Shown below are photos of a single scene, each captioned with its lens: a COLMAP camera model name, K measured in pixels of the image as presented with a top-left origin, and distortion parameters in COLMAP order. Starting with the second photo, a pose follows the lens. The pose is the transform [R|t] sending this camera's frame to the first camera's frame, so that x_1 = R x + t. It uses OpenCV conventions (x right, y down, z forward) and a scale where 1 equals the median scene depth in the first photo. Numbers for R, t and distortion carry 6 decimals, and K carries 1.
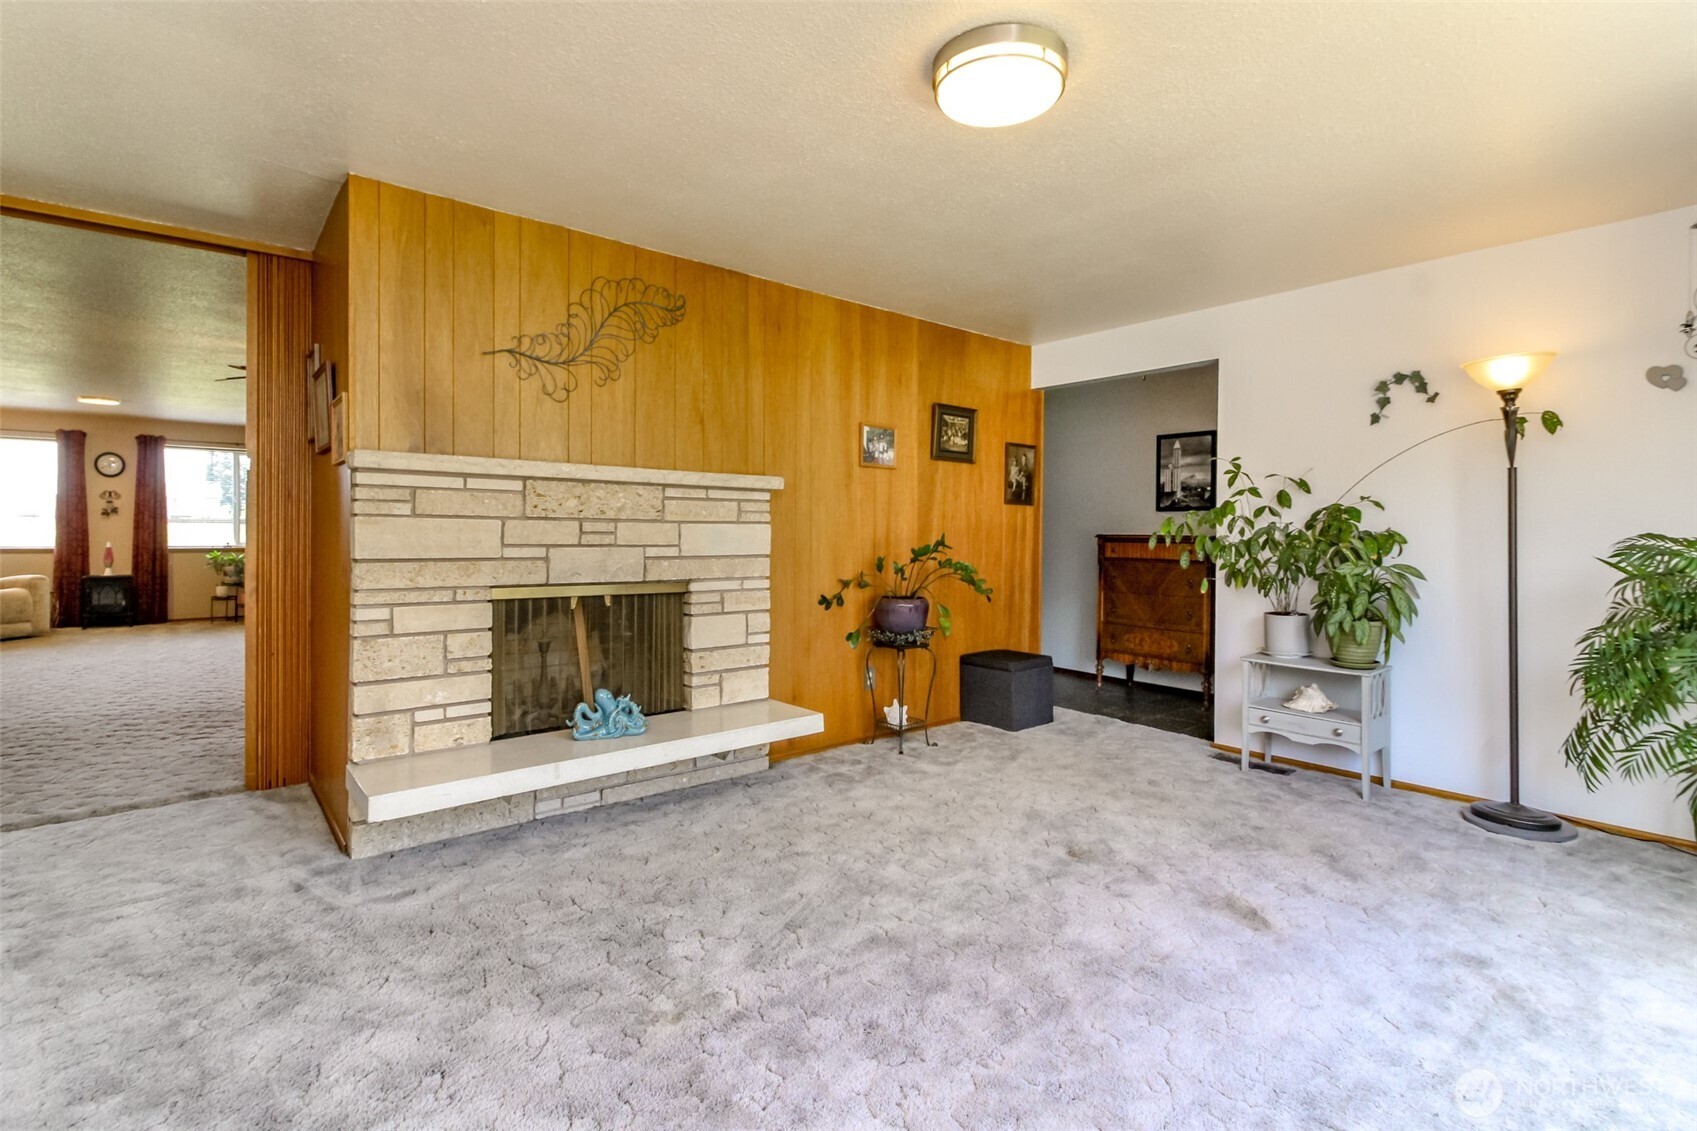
lens RADIAL K [[773.4, 0, 825.7], [0, 773.4, 533.1], [0, 0, 1]] dist [0.002037, -0.000495]
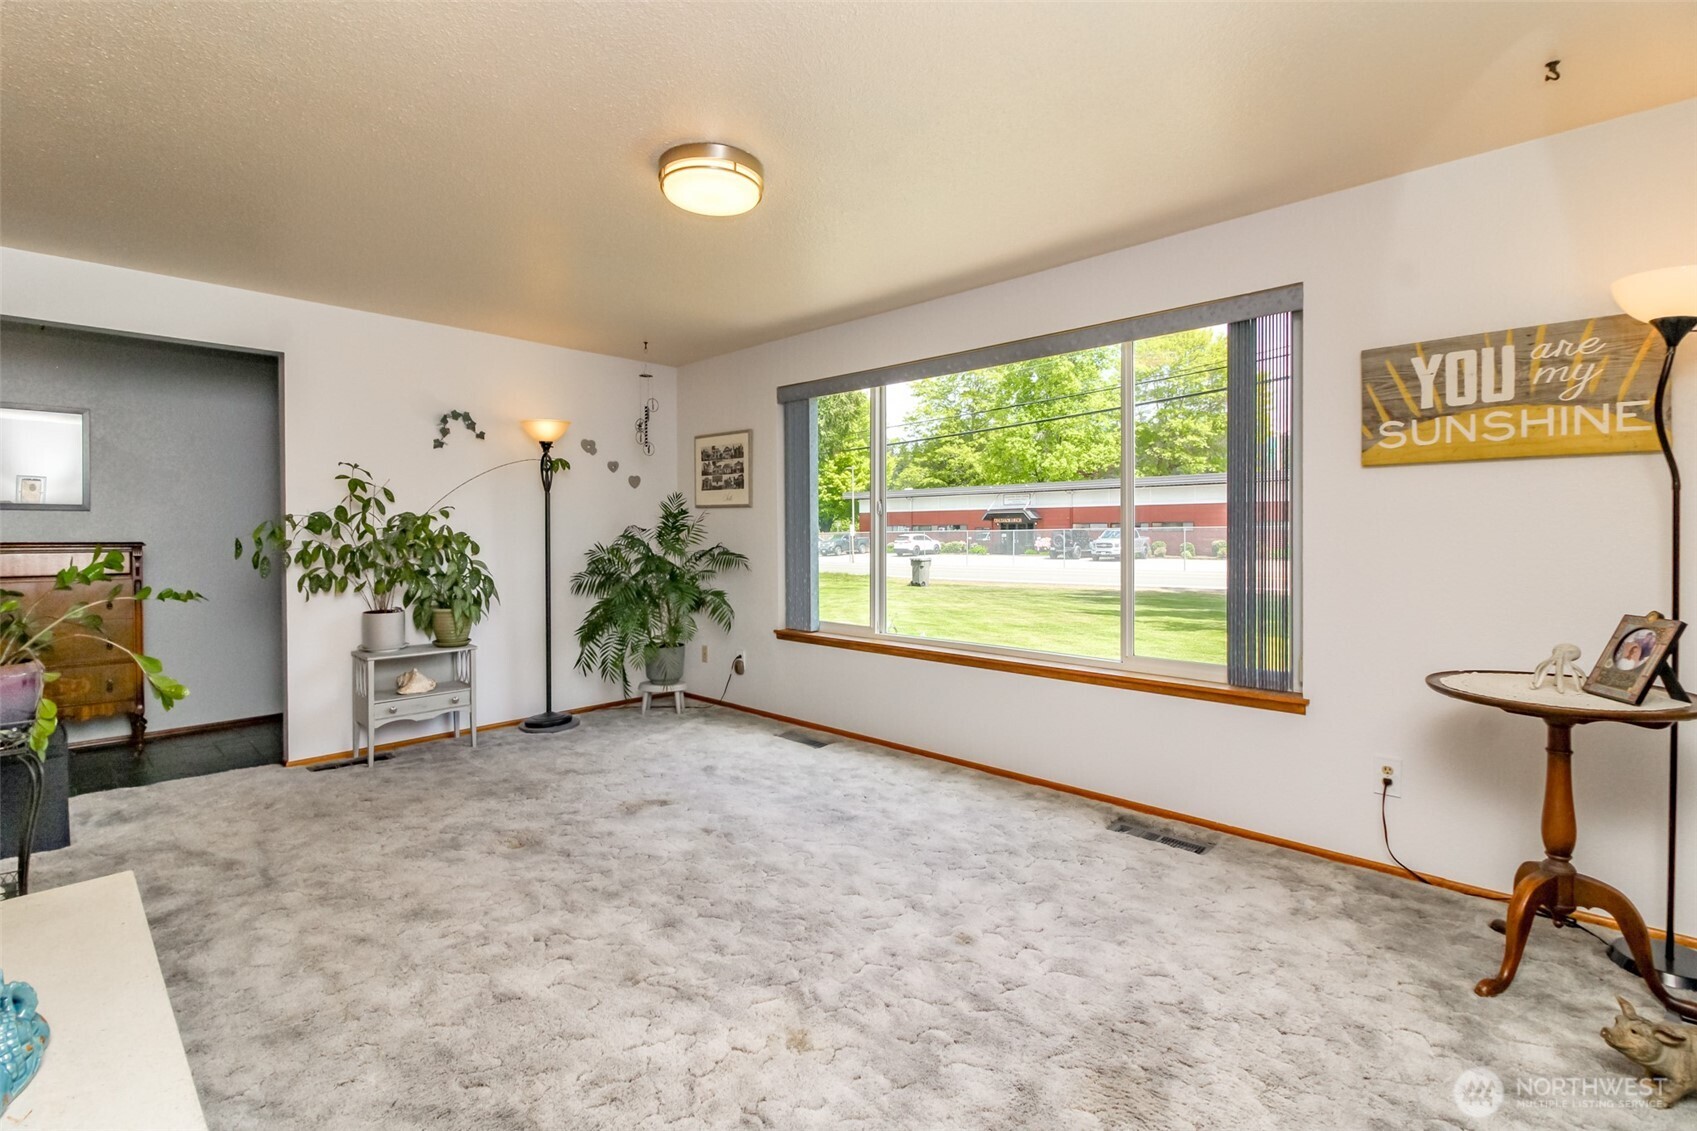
lens RADIAL K [[773.4, 0, 825.7], [0, 773.4, 533.1], [0, 0, 1]] dist [0.002037, -0.000495]
pose [[-0.110424, -0.011394, 0.993819, -0.692622], [0.003145, 0.999925, 0.011813, -0.021777], [-0.993880, 0.004430, -0.110379, 0.621841]]
